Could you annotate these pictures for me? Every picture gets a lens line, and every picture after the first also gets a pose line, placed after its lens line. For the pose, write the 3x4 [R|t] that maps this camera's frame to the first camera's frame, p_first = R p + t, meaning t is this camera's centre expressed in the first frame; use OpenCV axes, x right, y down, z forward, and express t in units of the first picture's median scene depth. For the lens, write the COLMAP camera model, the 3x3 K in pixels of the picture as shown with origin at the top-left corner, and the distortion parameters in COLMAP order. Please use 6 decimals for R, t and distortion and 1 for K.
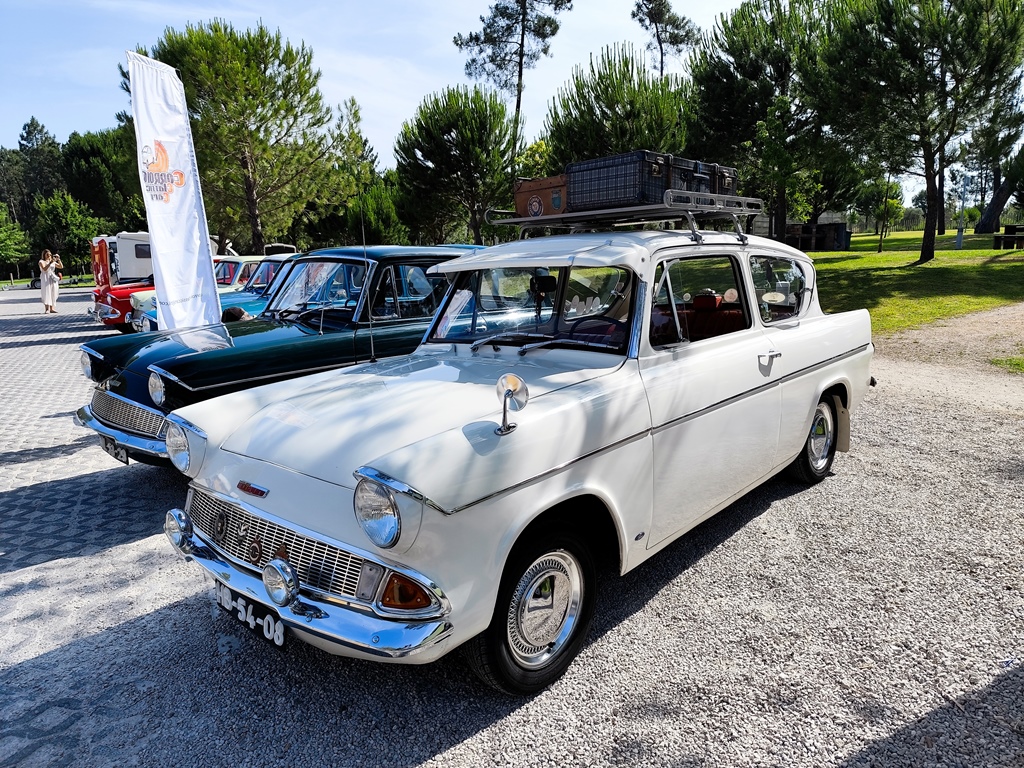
lens RADIAL K [[702.4, 0, 519.3], [0, 702.4, 381.9], [0, 0, 1]] dist [0.019682, -0.027954]
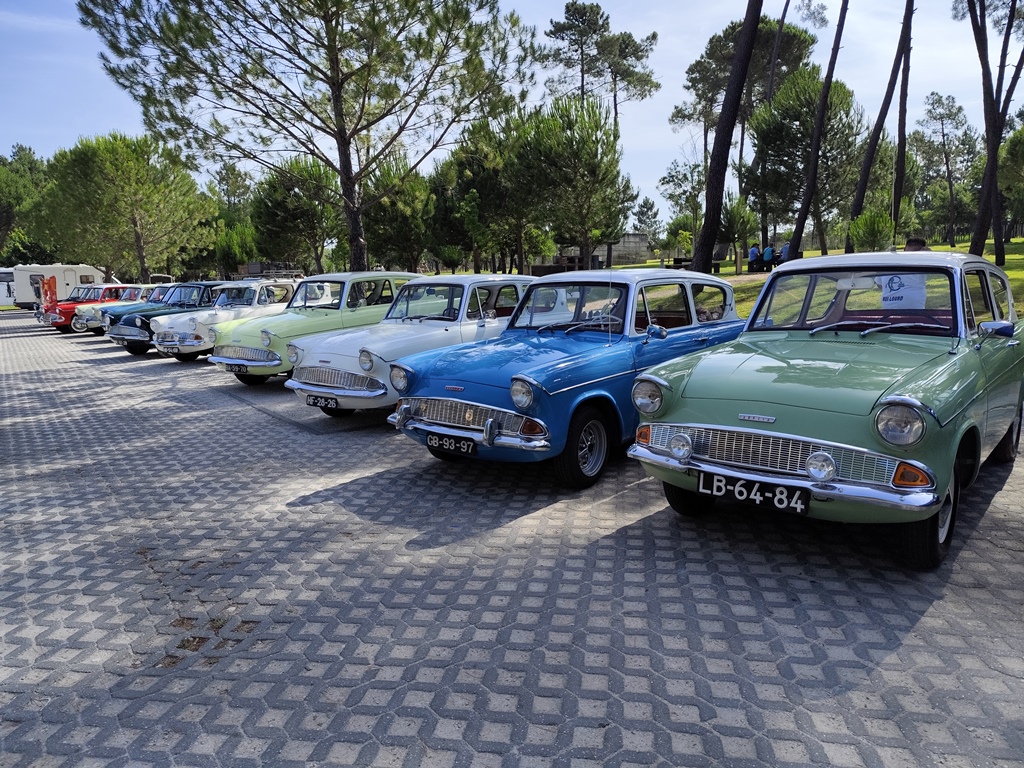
lens RADIAL K [[702.4, 0, 527.3], [0, 702.4, 373.9], [0, 0, 1]] dist [0.019682, -0.027954]
pose [[0.986408, -0.033439, 0.160879, 0.063442], [0.040016, 0.998483, -0.037817, 0.035560], [-0.159370, 0.043741, 0.986249, -0.209519]]
